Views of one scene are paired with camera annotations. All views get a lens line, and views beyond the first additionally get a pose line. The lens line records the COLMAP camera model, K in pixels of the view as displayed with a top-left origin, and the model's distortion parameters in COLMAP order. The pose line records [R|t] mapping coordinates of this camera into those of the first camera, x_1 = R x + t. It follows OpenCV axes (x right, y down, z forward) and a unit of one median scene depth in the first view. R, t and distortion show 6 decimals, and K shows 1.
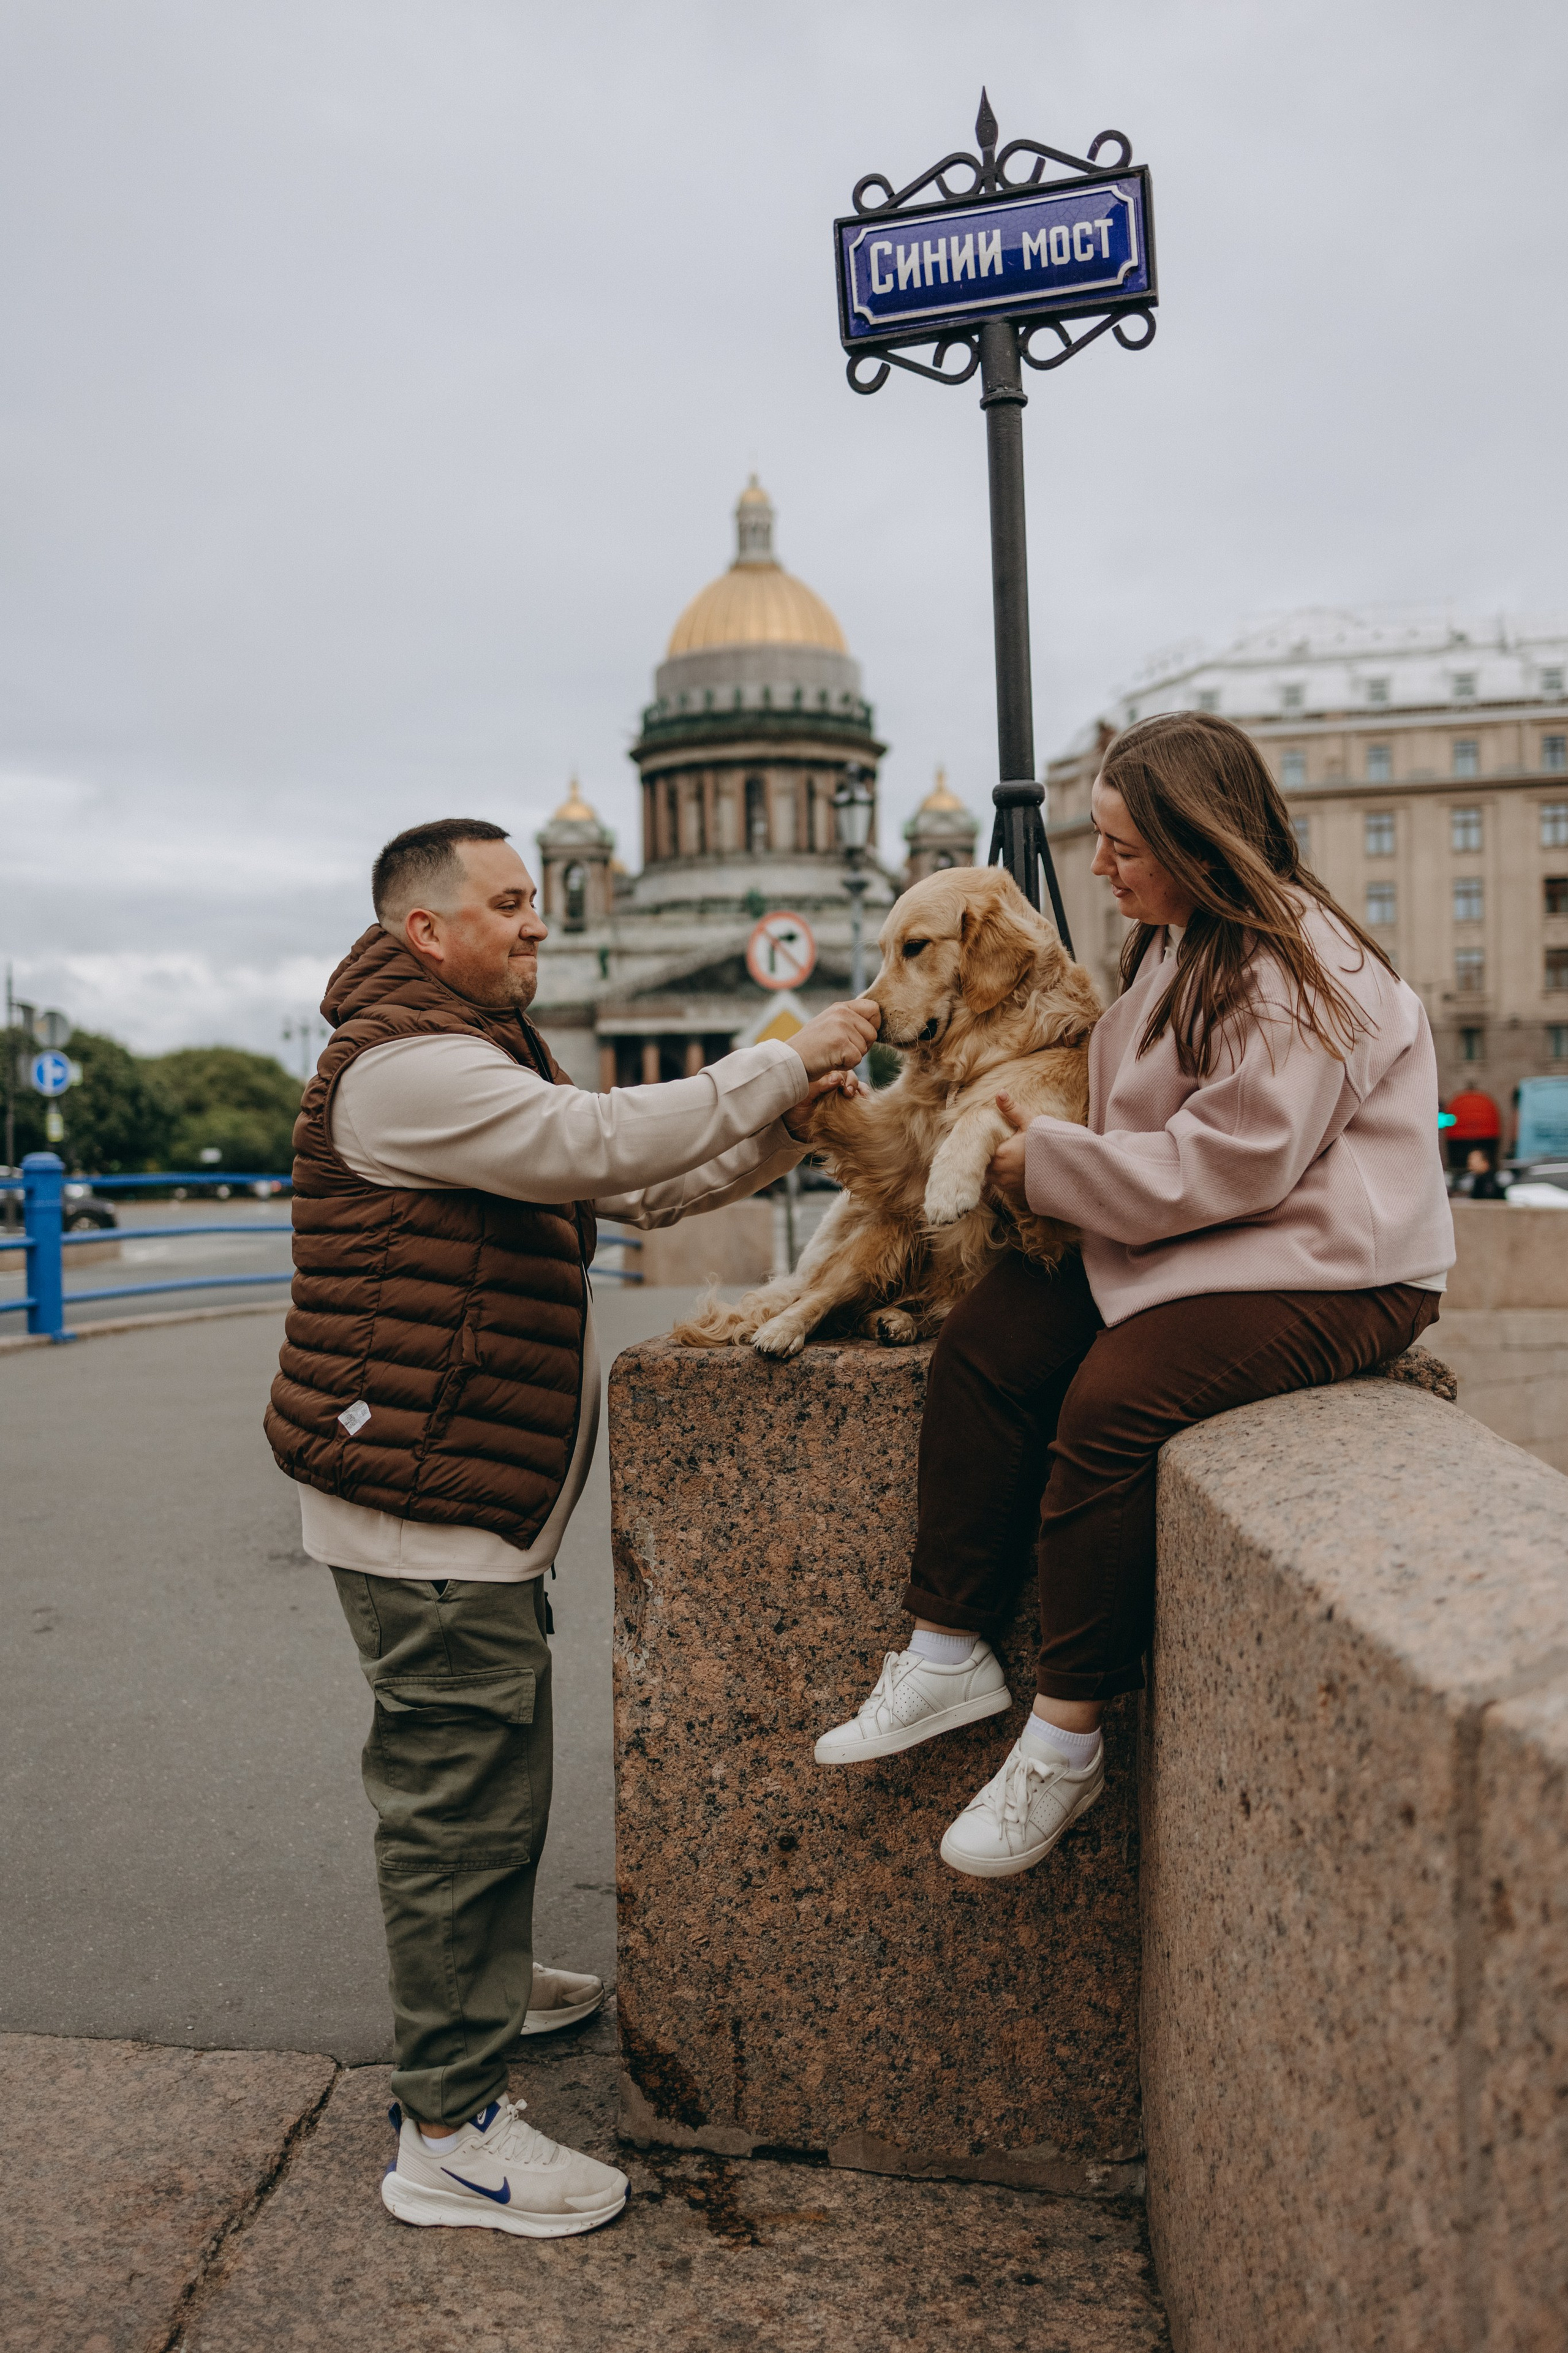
lens RADIAL K [[2448.8, 0, 799.4], [0, 2448.8, 1205.1], [0, 0, 1]] dist [0.035918, -0.035364]
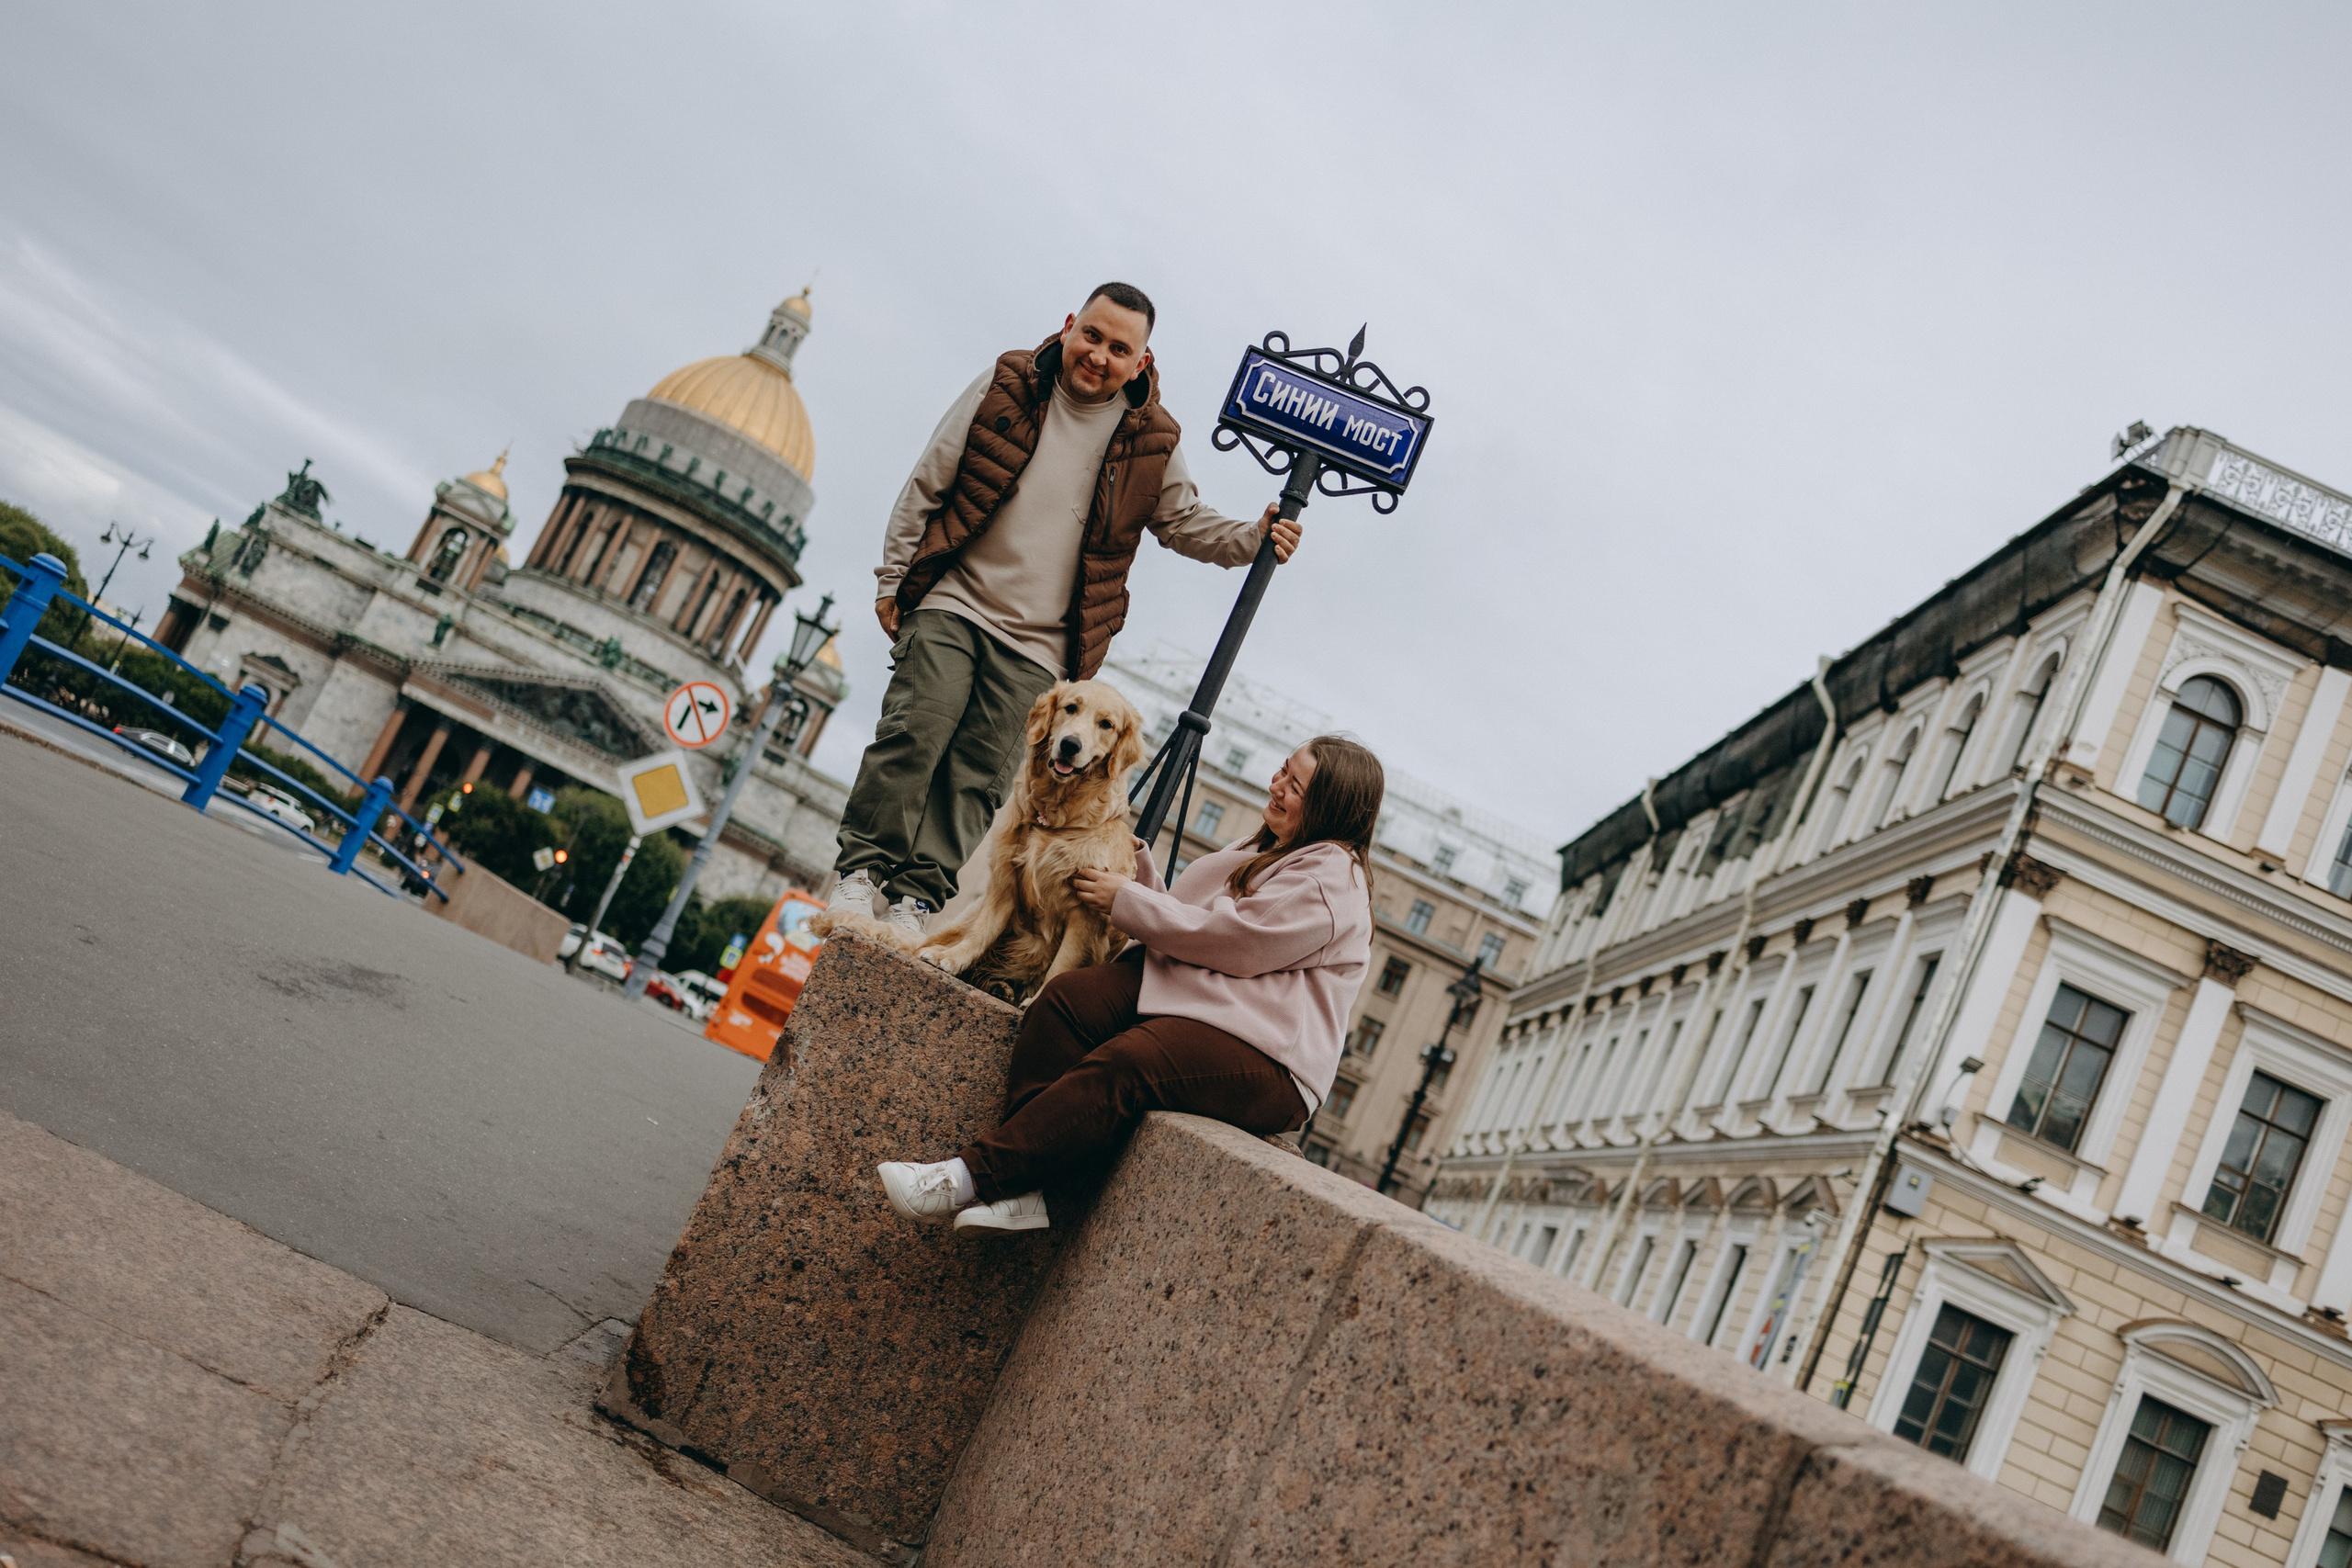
lens RADIAL K [[2497.1, 0, 1260.6], [0, 2497.1, 784.3], [0, 0, 1]] dist [-0.049484, 0.075456]
pose [[0.849596, 0.465795, 0.247431, -0.279062], [-0.426121, 0.882637, -0.198427, 0.179815], [-0.310818, 0.063146, 0.948369, -0.556484]]
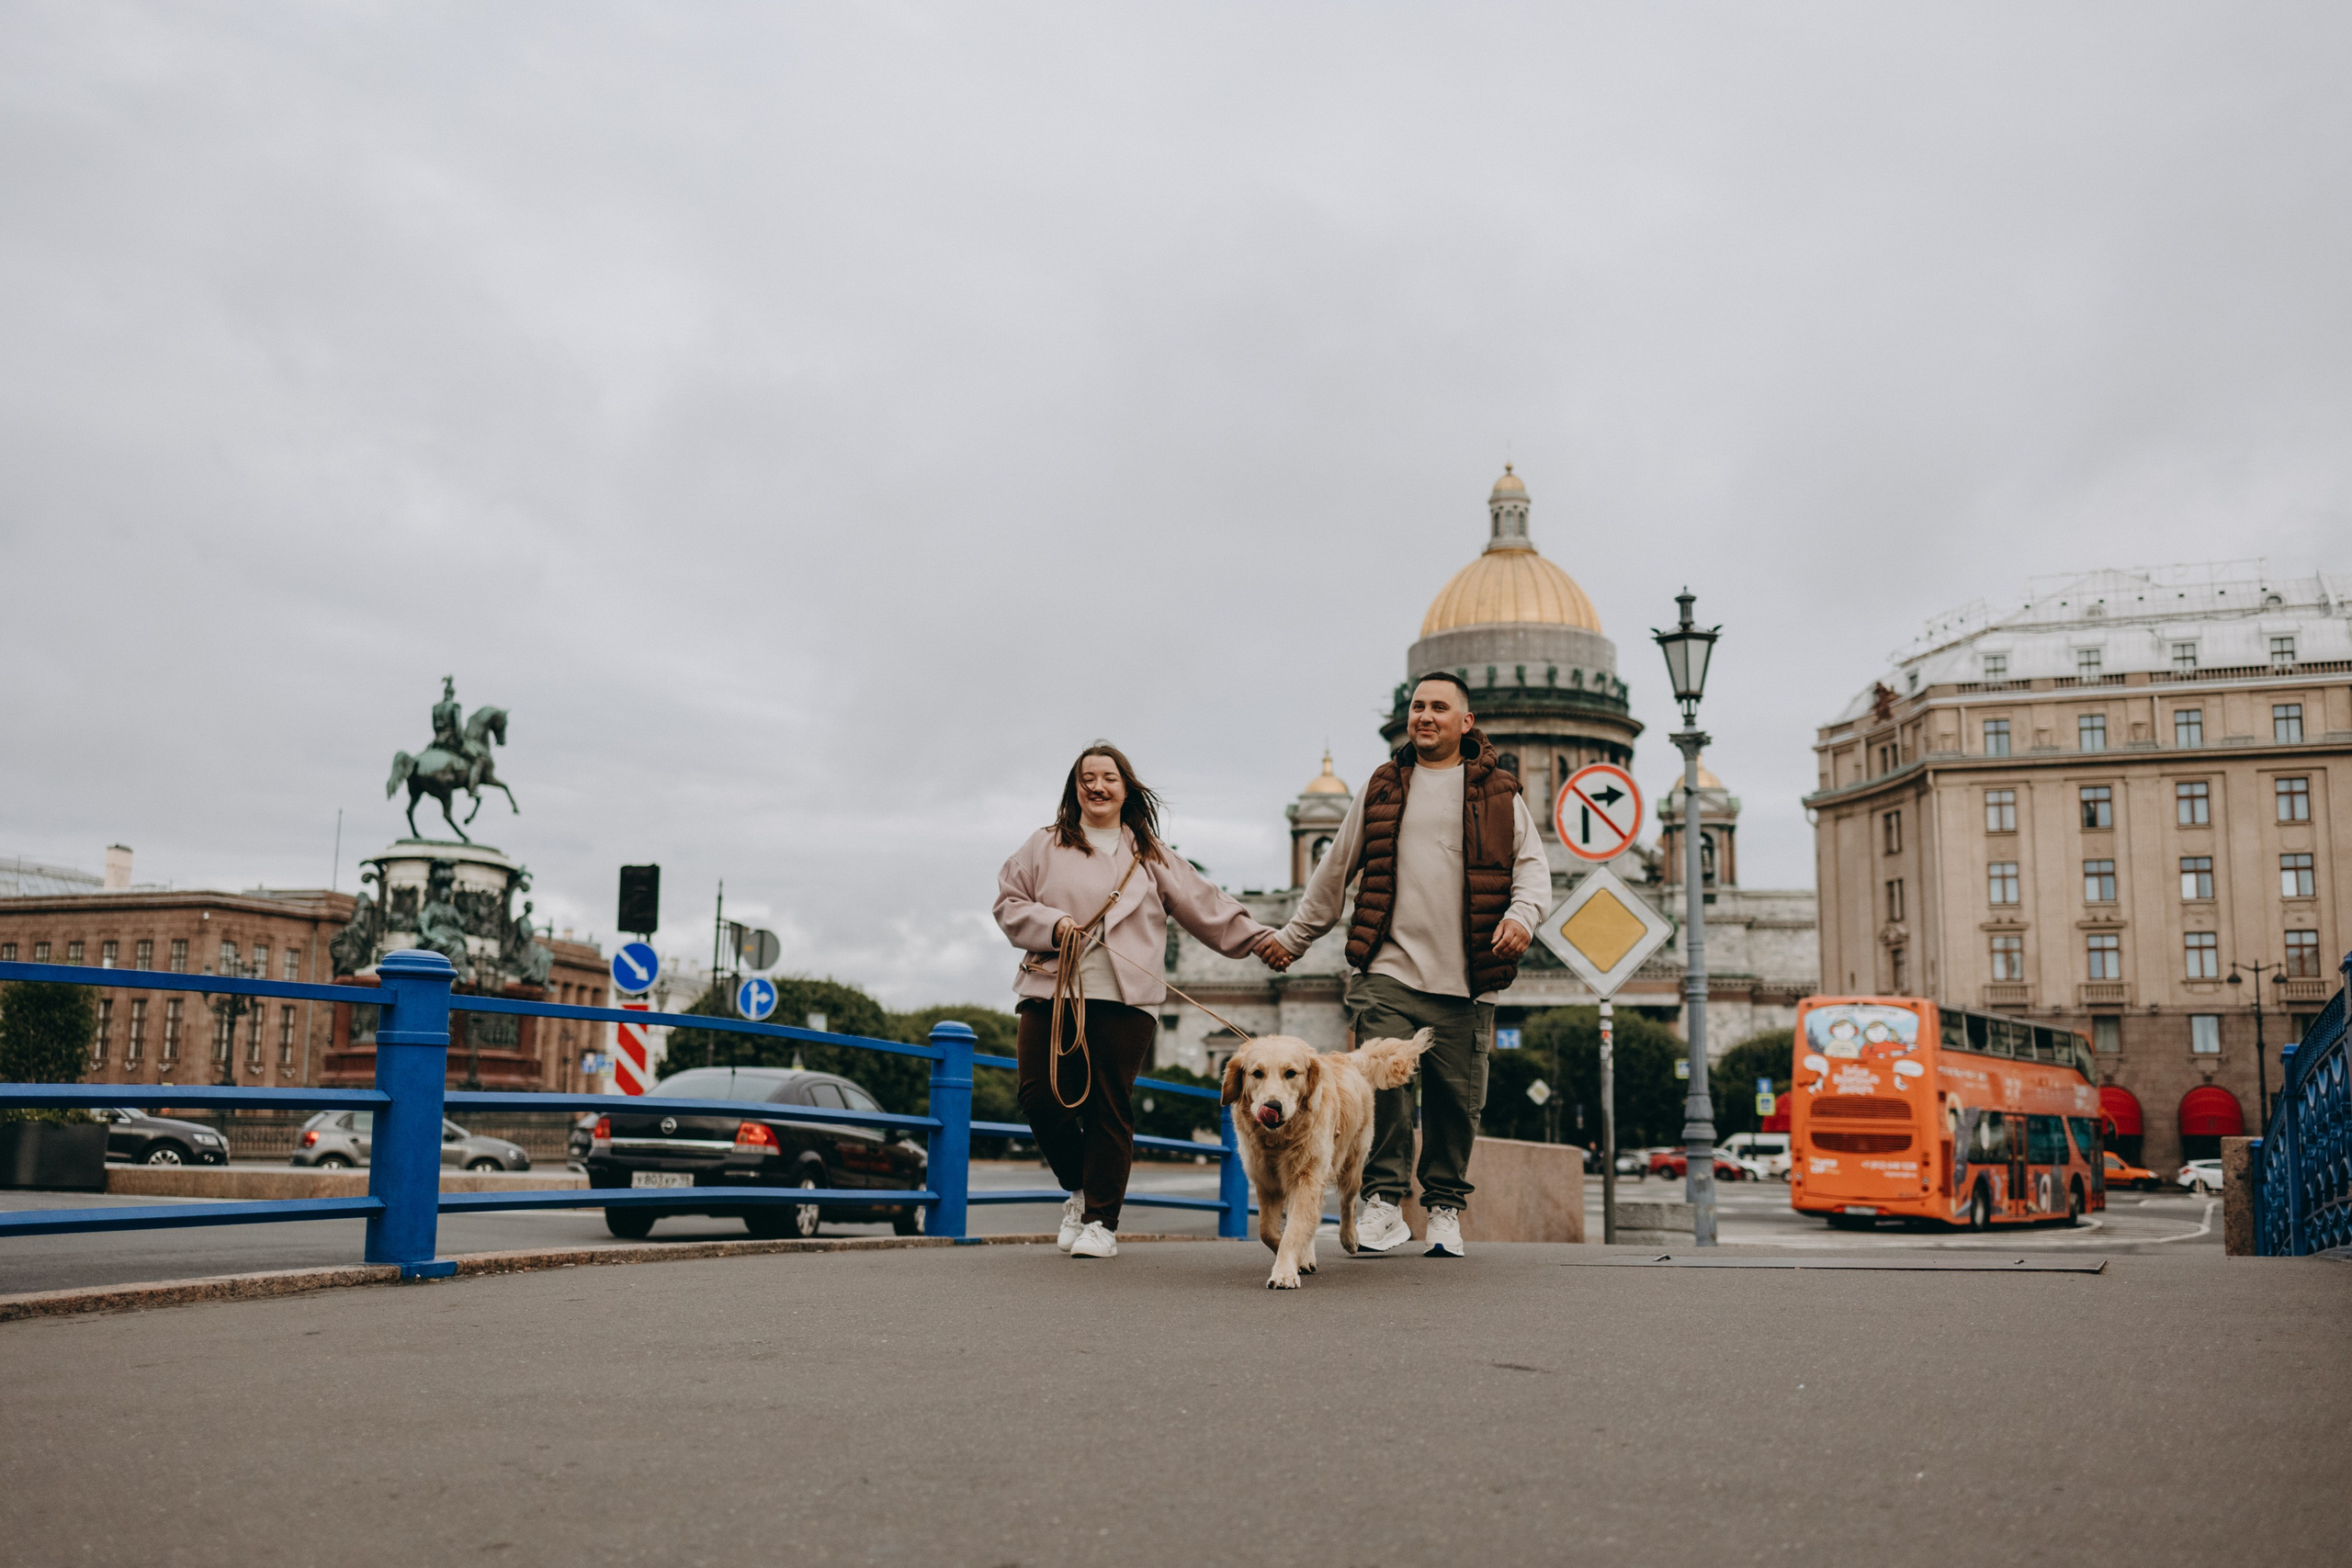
lens RADIAL K [[2187.9, 0, 1197.9], [0, 2187.9, 801.2], [0, 0, 1]] dist [0.008829, -0.002584]
pose [[0.988969, 0.009852, -0.147797, -0.157714], [-0.036081, 0.983754, -0.175859, 0.095569], [0.143664, 0.179252, 0.973257, 1.646986]]
